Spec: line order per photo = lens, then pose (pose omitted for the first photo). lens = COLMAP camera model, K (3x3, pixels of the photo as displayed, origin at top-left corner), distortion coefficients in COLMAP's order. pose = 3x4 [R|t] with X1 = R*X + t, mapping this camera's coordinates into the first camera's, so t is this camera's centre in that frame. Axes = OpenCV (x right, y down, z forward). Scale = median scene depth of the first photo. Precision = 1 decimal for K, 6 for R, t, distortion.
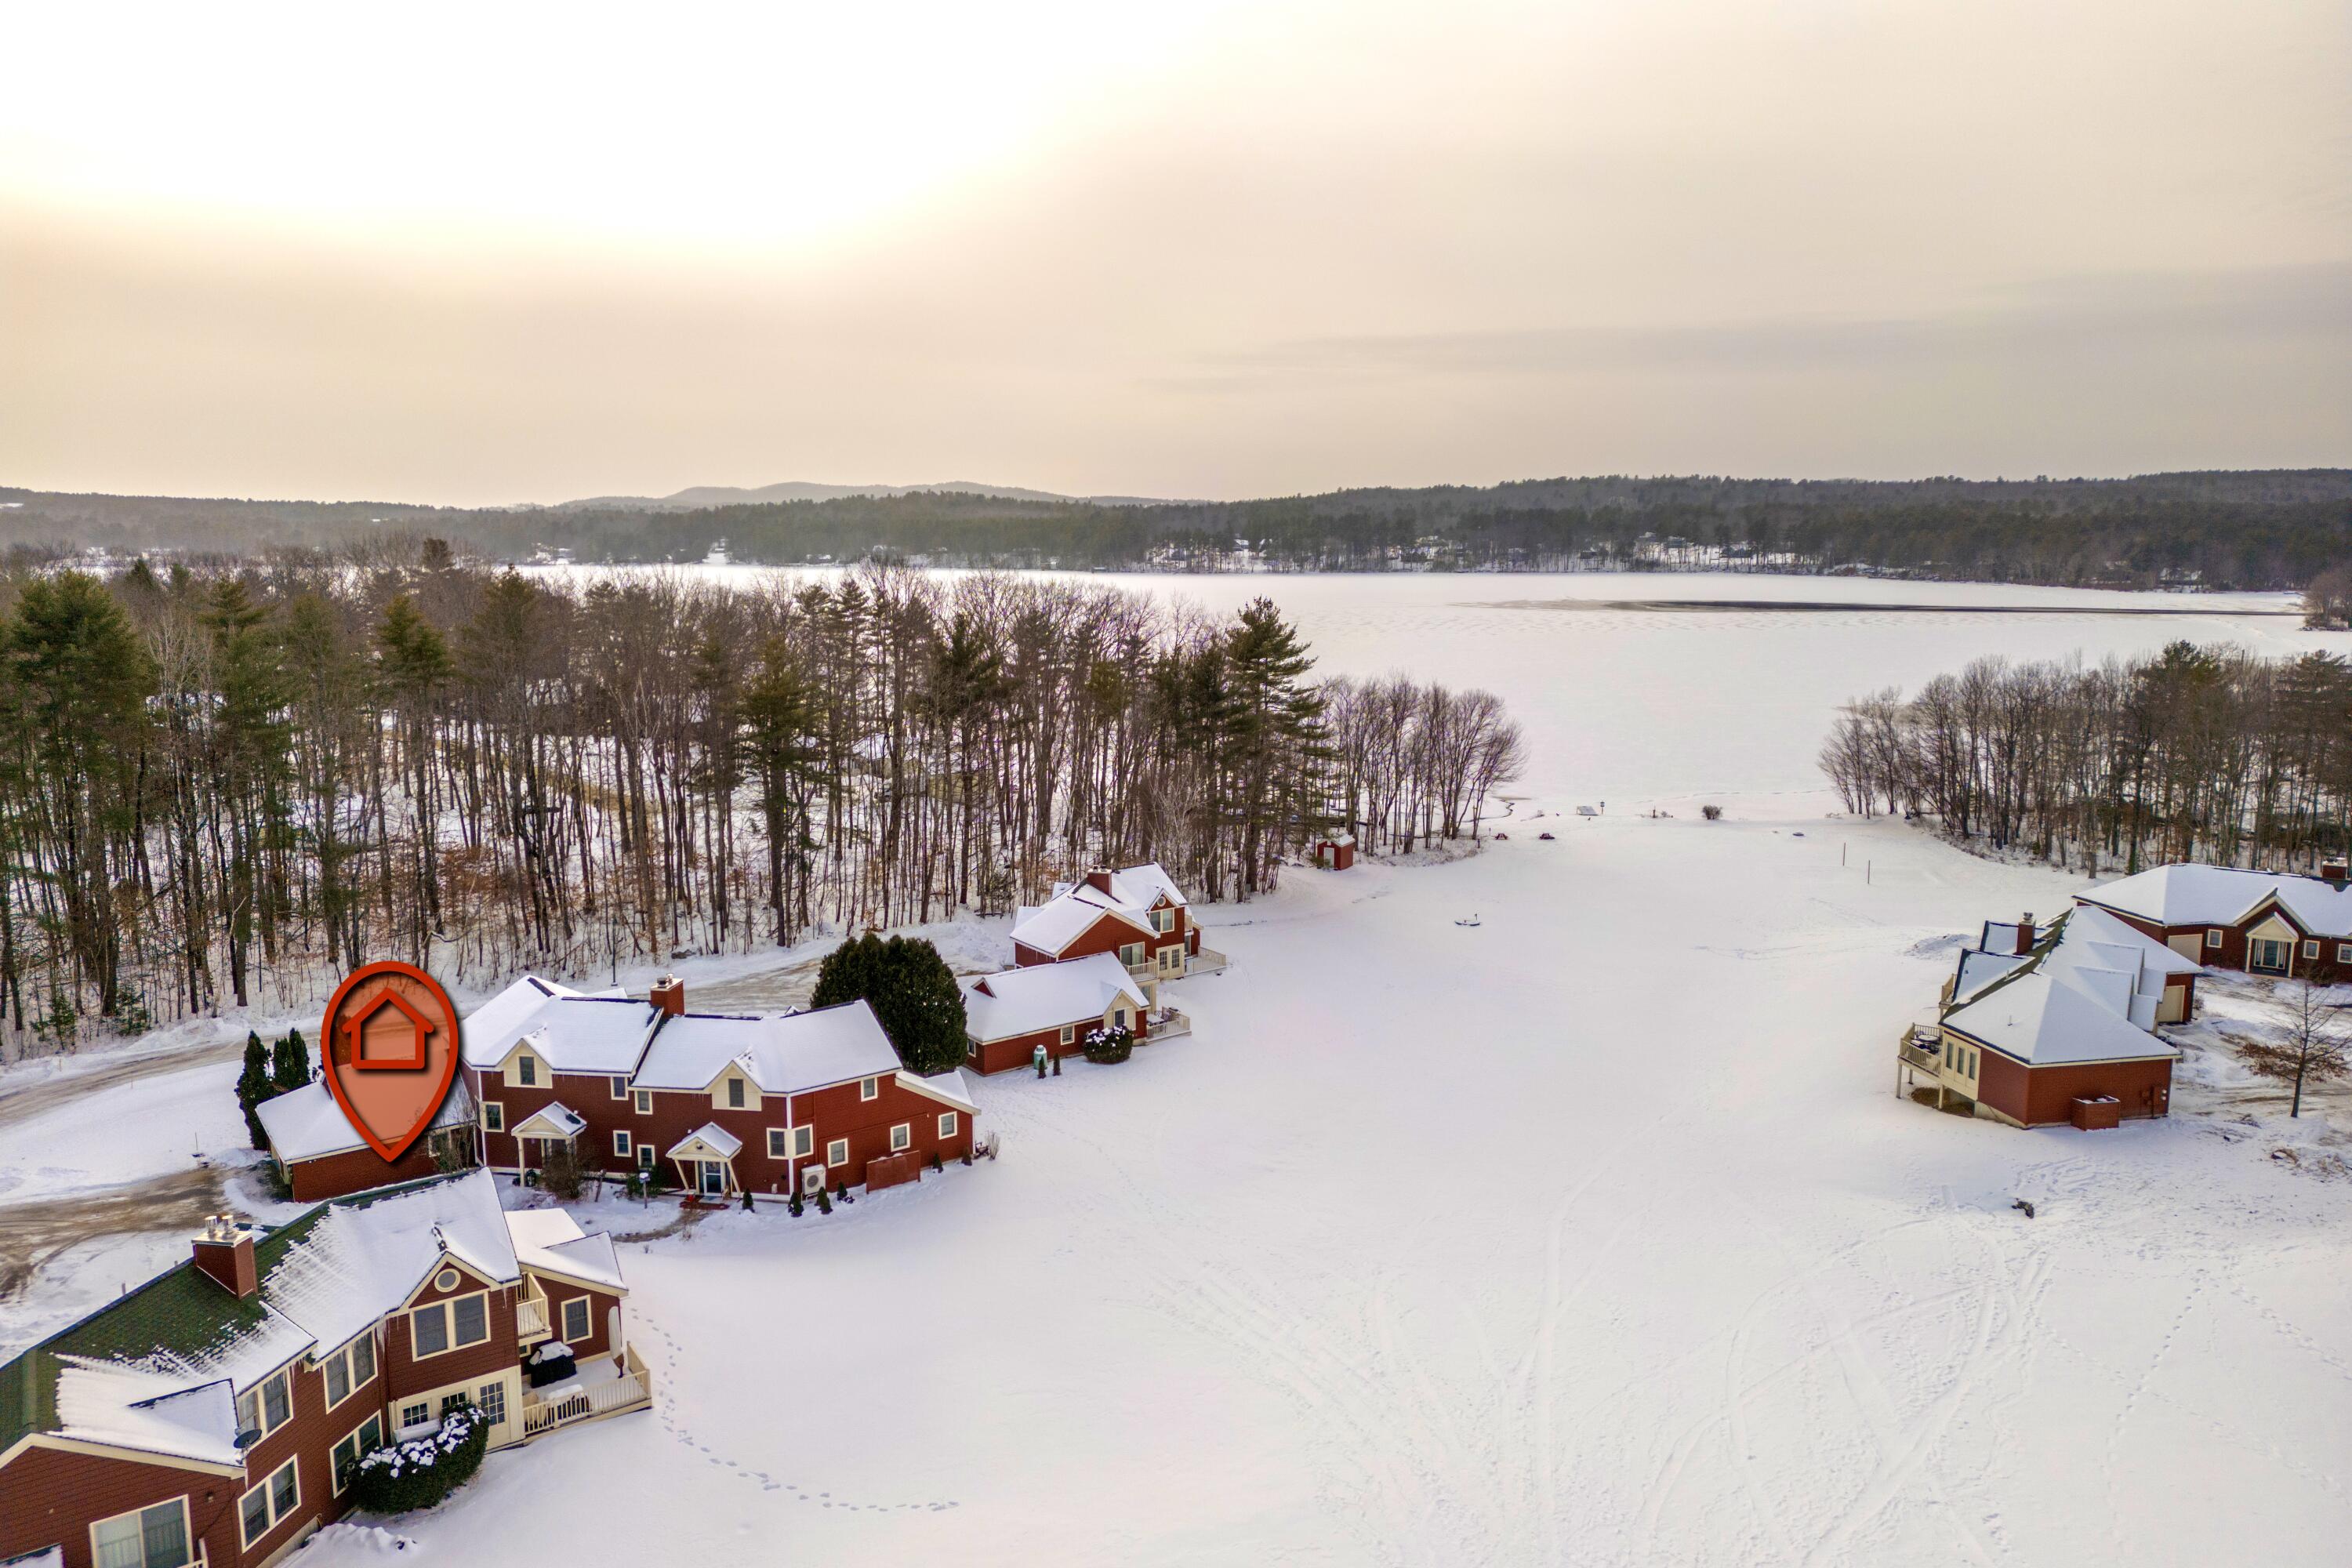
lens RADIAL K [[1617.7, 0, 1176.0], [0, 1617.7, 784.0], [0, 0, 1]] dist [0.094364, -0.105338]
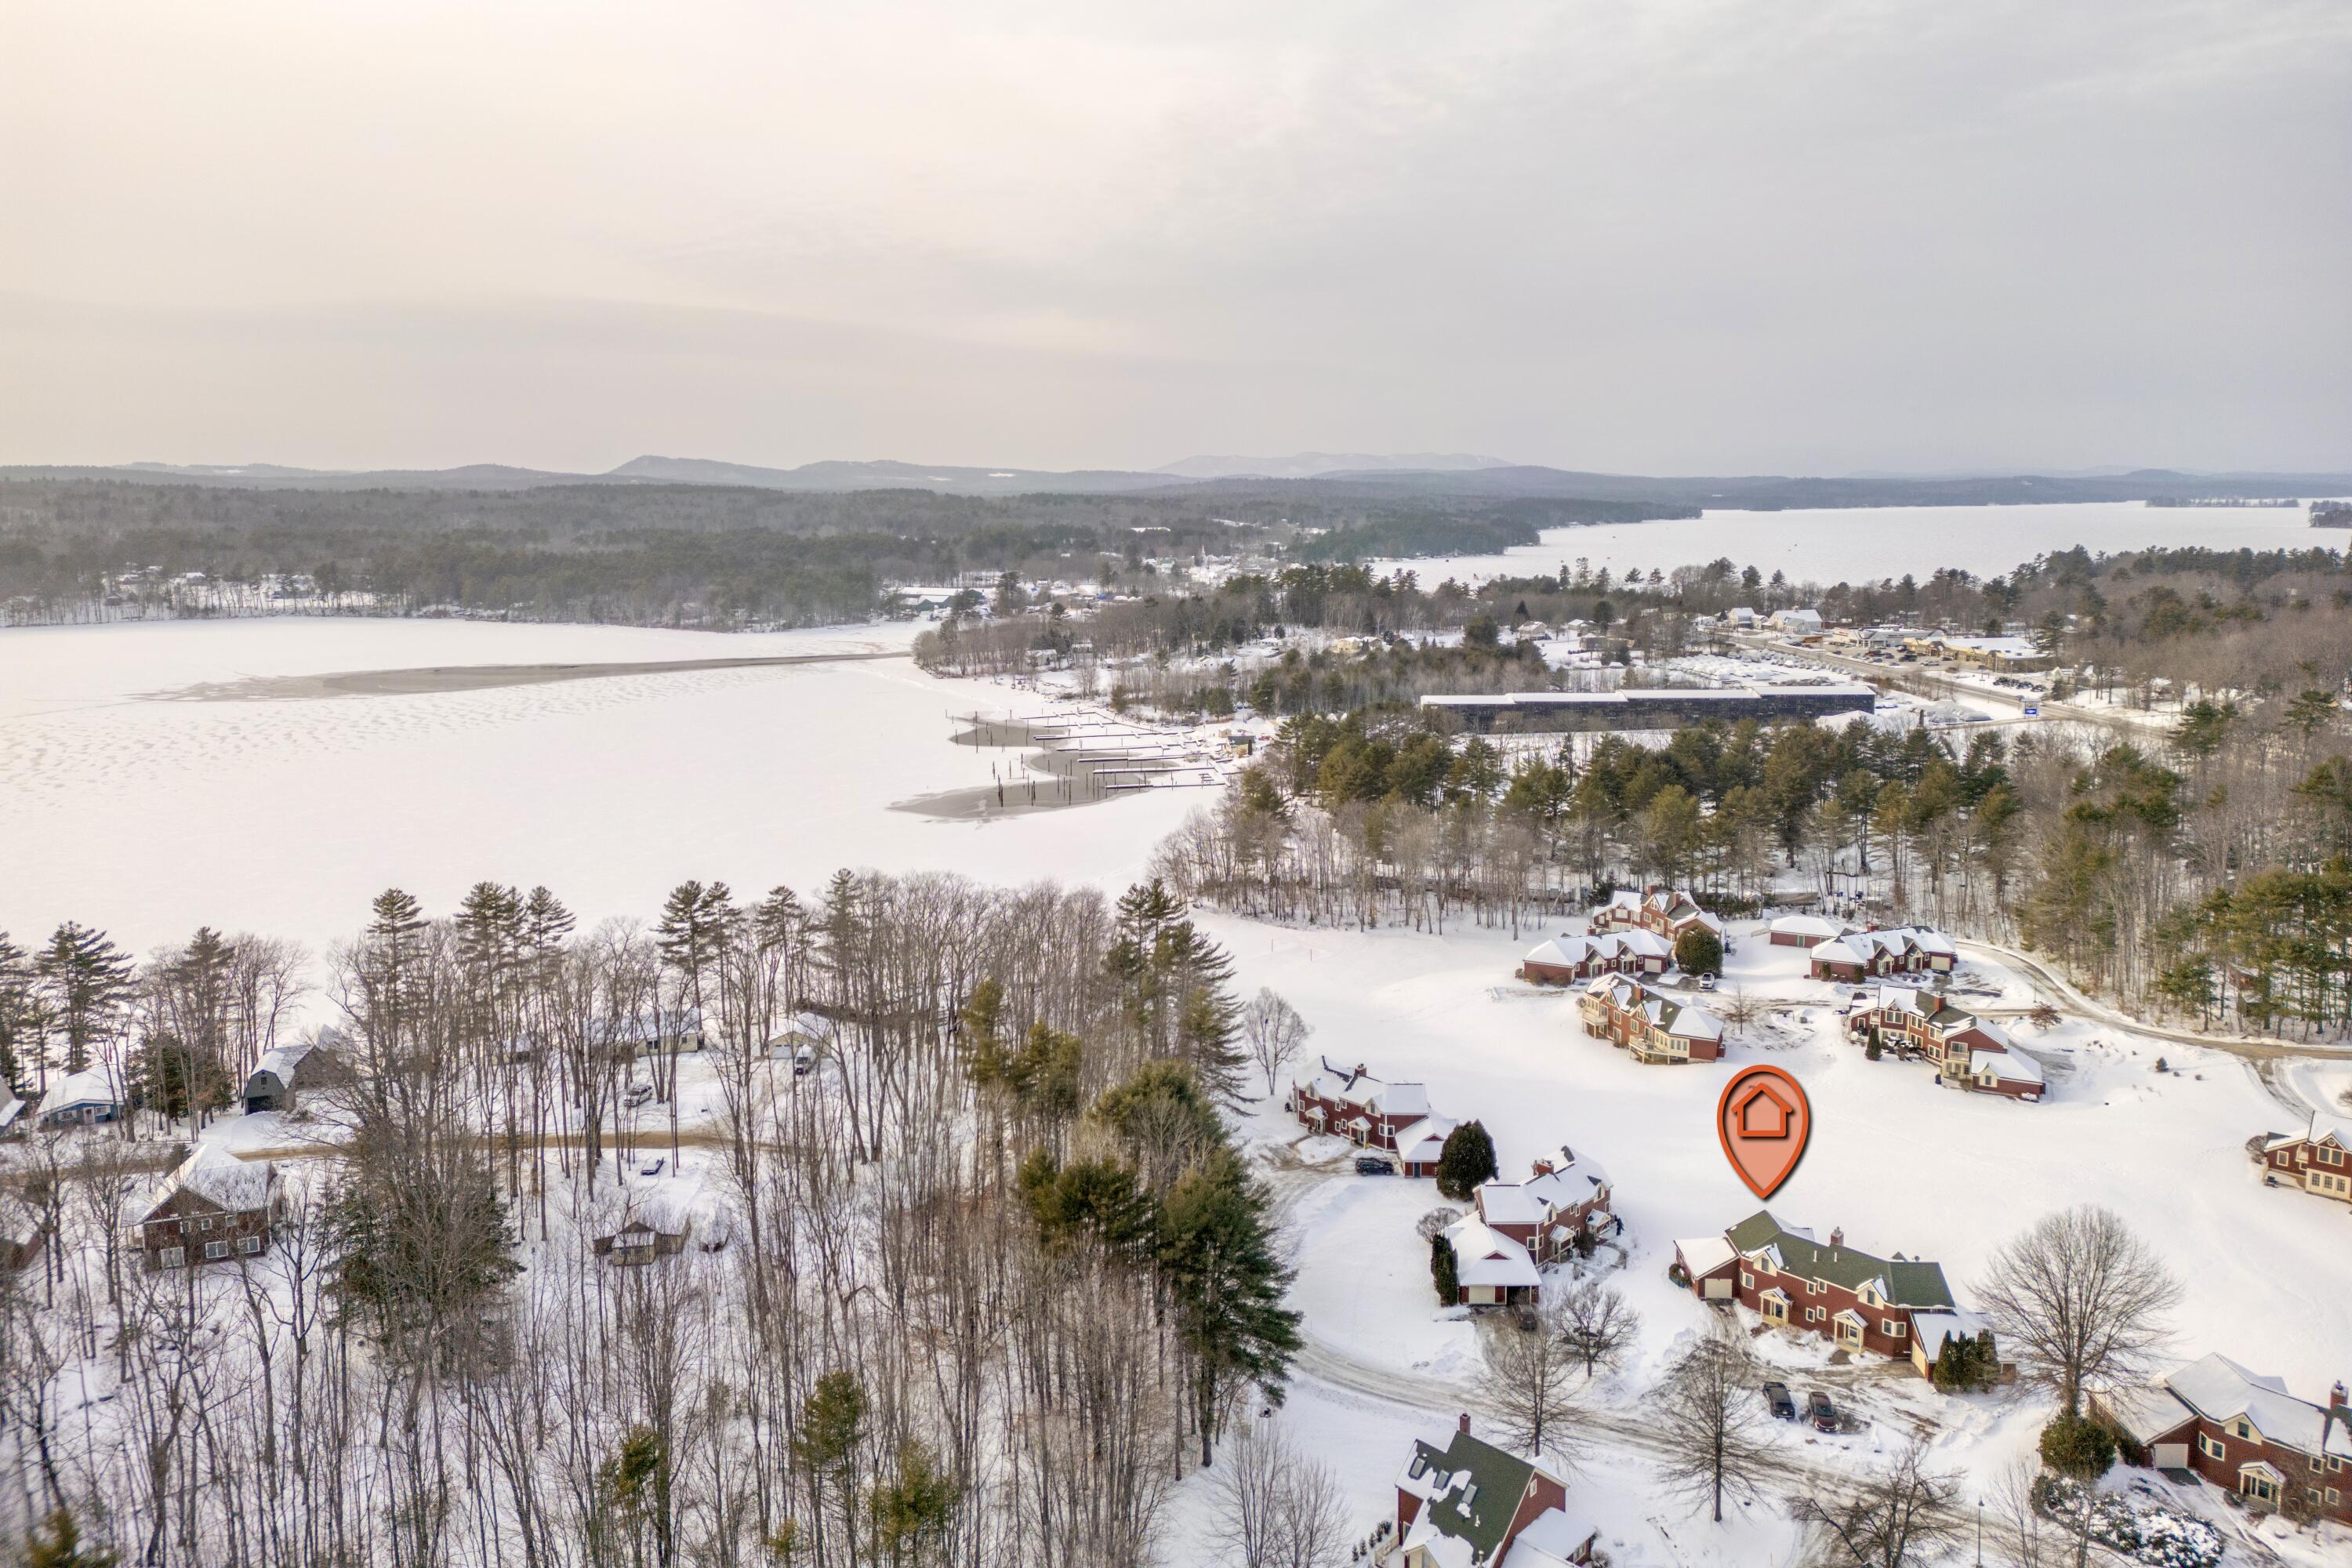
lens RADIAL K [[1622.8, 0, 1180.1], [0, 1622.8, 670.5], [0, 0, 1]] dist [0.106339, -0.115405]
pose [[0.582350, -0.088067, 0.808154, -2.243102], [0.128568, 0.991581, 0.015411, -0.622485], [-0.802707, 0.094928, 0.588769, -0.035800]]
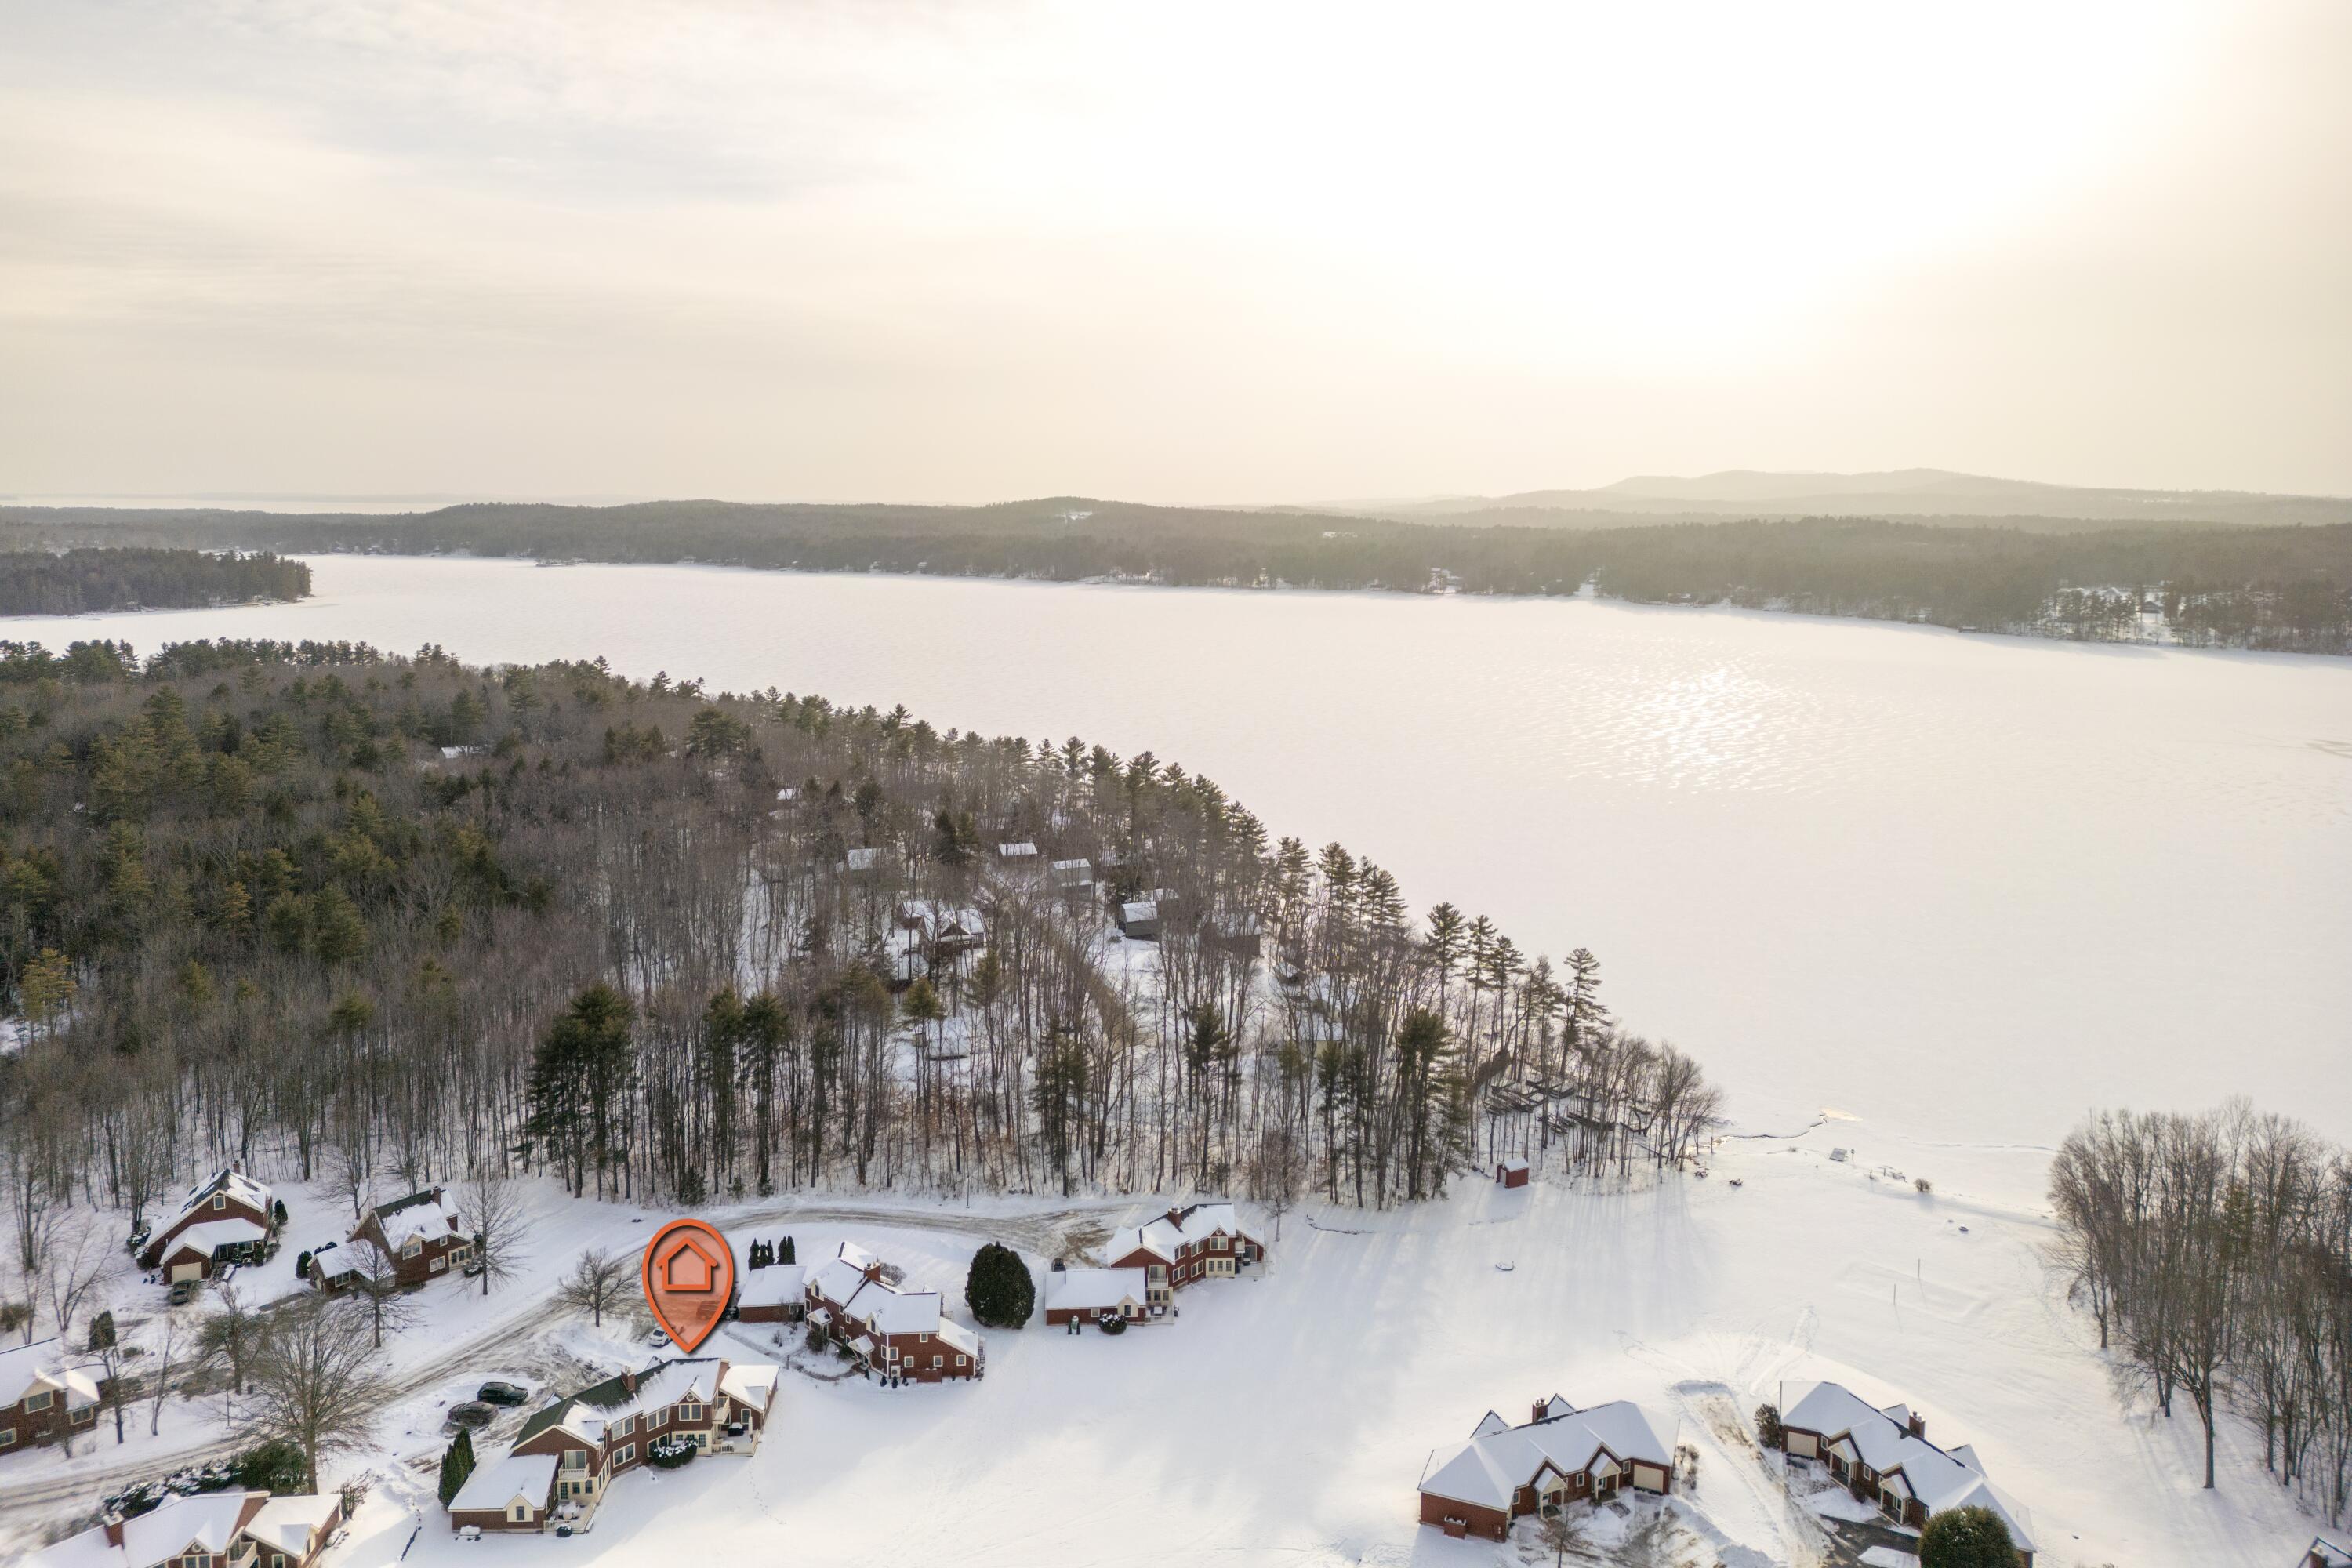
lens RADIAL K [[1622.8, 0, 1180.1], [0, 1622.8, 670.5], [0, 0, 1]] dist [0.106339, -0.115405]
pose [[0.847088, 0.067474, -0.527152, 1.156128], [-0.095501, 0.995087, -0.026092, -0.653796], [0.522802, 0.072446, 0.849370, -0.785223]]
